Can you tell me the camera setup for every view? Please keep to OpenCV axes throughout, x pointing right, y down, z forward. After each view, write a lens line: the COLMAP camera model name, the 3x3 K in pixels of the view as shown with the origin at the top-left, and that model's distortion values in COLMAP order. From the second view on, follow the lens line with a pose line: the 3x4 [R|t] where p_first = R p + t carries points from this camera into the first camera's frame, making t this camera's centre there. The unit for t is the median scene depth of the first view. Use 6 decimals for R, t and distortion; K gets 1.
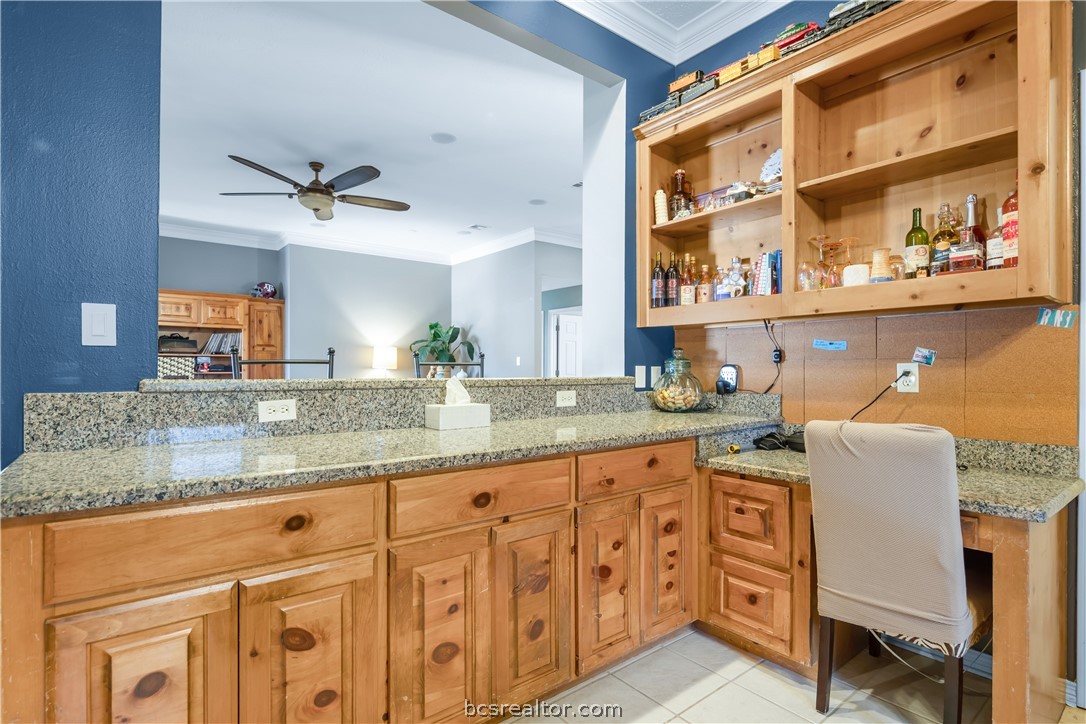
lens RADIAL K [[534.7, 0, 535.1], [0, 534.7, 363.0], [0, 0, 1]] dist [-0.001472, -0.001532]
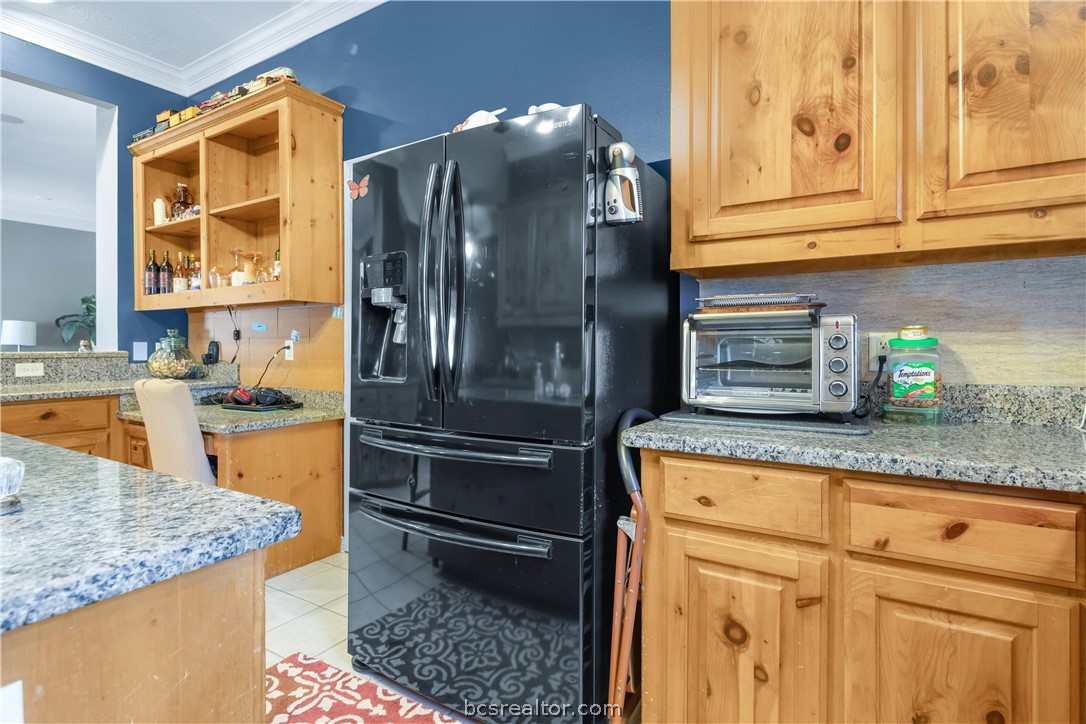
lens RADIAL K [[537.6, 0, 553.9], [0, 537.6, 350.3], [0, 0, 1]] dist [-0.000474, -0.000025]
pose [[0.931899, -0.004286, 0.362693, 0.647431], [-0.002964, 0.999807, 0.019431, -0.003052], [-0.362706, -0.019182, 0.931706, -0.490496]]
